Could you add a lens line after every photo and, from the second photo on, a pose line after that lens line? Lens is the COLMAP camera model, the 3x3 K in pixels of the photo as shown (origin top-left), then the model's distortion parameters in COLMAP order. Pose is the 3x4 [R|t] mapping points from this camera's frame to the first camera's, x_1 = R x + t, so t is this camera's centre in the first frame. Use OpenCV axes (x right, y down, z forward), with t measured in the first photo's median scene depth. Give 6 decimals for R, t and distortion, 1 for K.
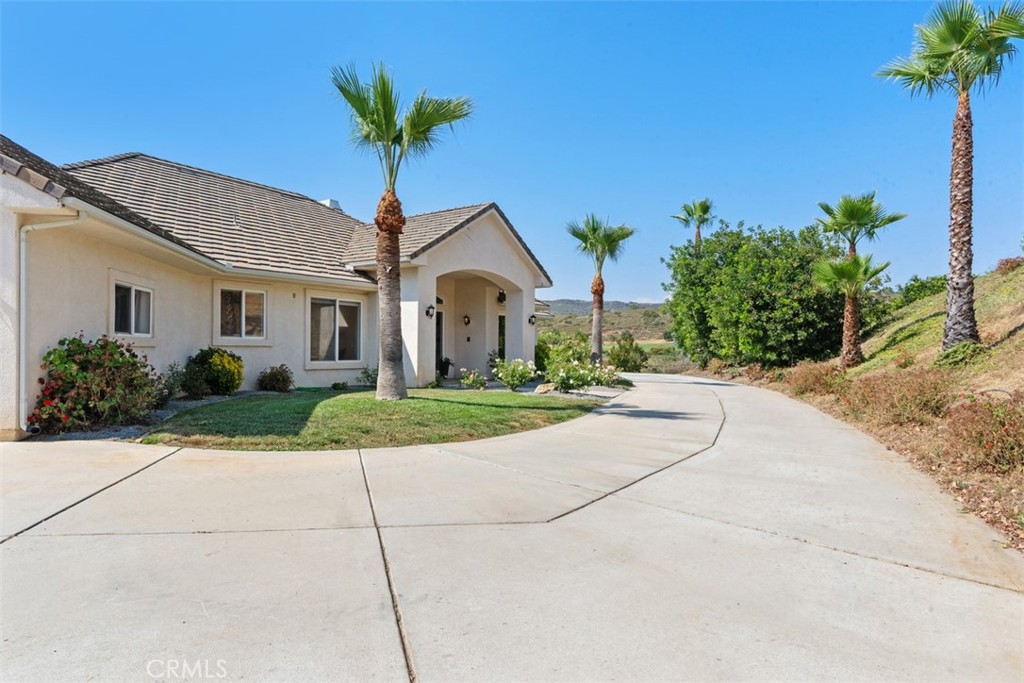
lens RADIAL K [[613.2, 0, 511.6], [0, 613.2, 344.0], [0, 0, 1]] dist [0.000194, 0.000131]
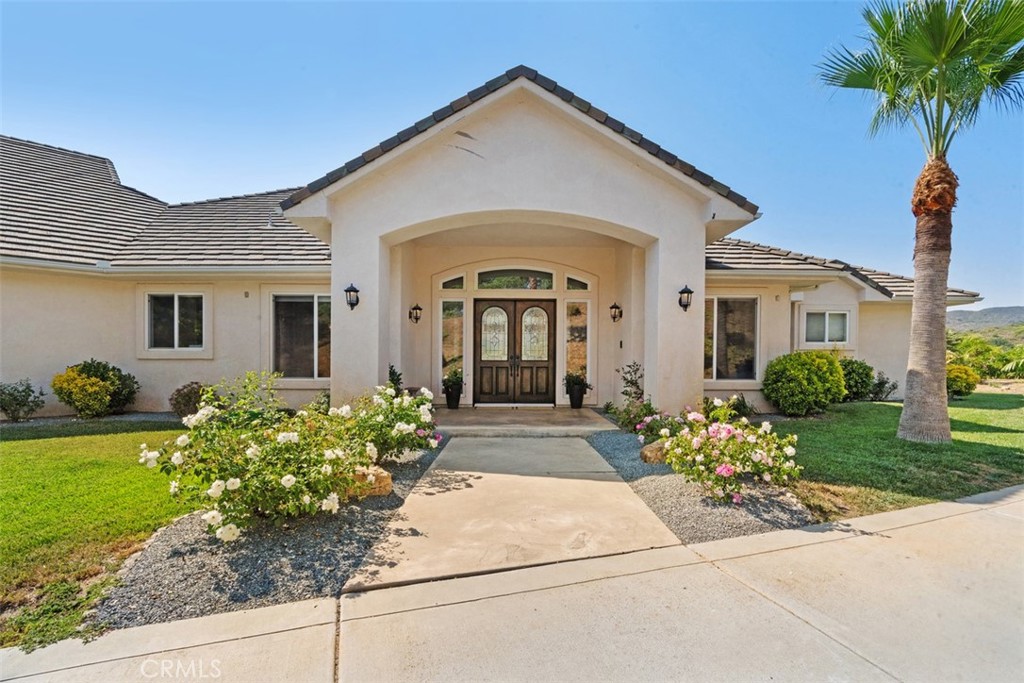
lens RADIAL K [[471.7, 0, 511.3], [0, 471.7, 348.1], [0, 0, 1]] dist [-0.000033, 0.000098]
pose [[0.556764, 0.001907, -0.830669, 0.276059], [0.007768, 0.999942, 0.007503, -0.010488], [0.830634, -0.010630, 0.556717, 0.783448]]
